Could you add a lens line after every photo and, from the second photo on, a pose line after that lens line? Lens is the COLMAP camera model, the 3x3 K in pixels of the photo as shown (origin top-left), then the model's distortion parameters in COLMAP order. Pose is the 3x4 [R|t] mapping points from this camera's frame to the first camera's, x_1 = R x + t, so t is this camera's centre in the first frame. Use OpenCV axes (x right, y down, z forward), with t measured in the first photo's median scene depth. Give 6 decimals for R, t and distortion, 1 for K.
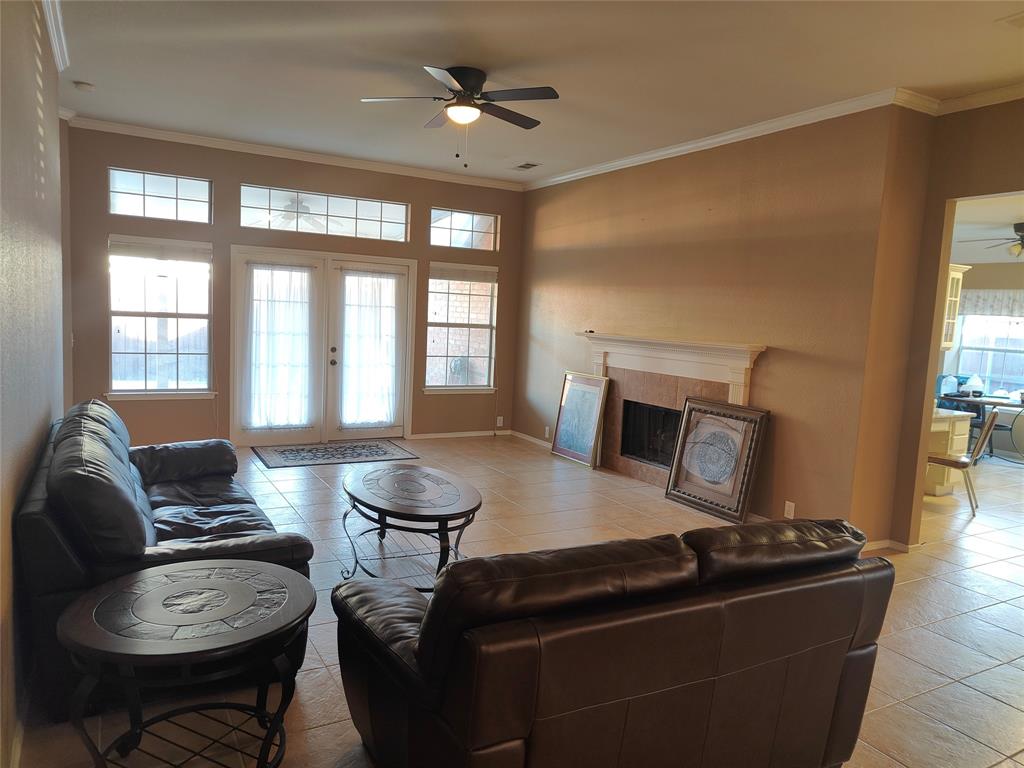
lens RADIAL K [[713.7, 0, 511.9], [0, 713.7, 388.9], [0, 0, 1]] dist [0.018069, -0.015626]
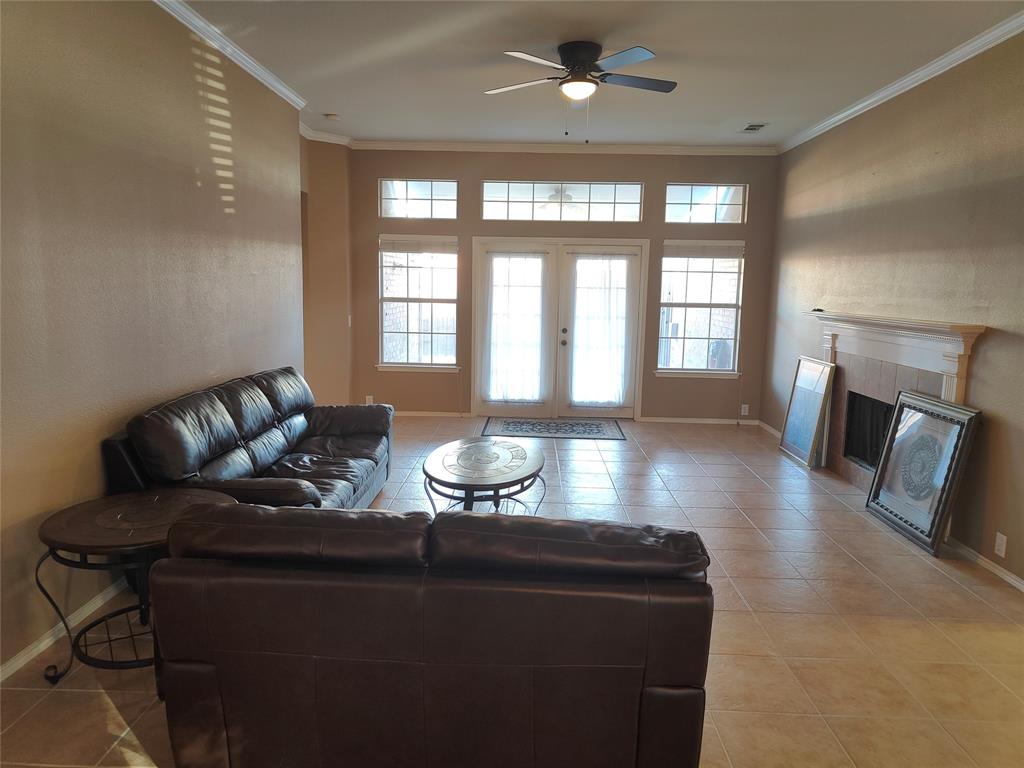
lens RADIAL K [[713.7, 0, 502.1], [0, 713.7, 383.5], [0, 0, 1]] dist [0.018069, -0.015626]
pose [[0.850707, 0.043214, -0.523862, 0.233610], [-0.036116, 0.999065, 0.023764, 0.001361], [0.524399, -0.001297, 0.851472, 0.062013]]
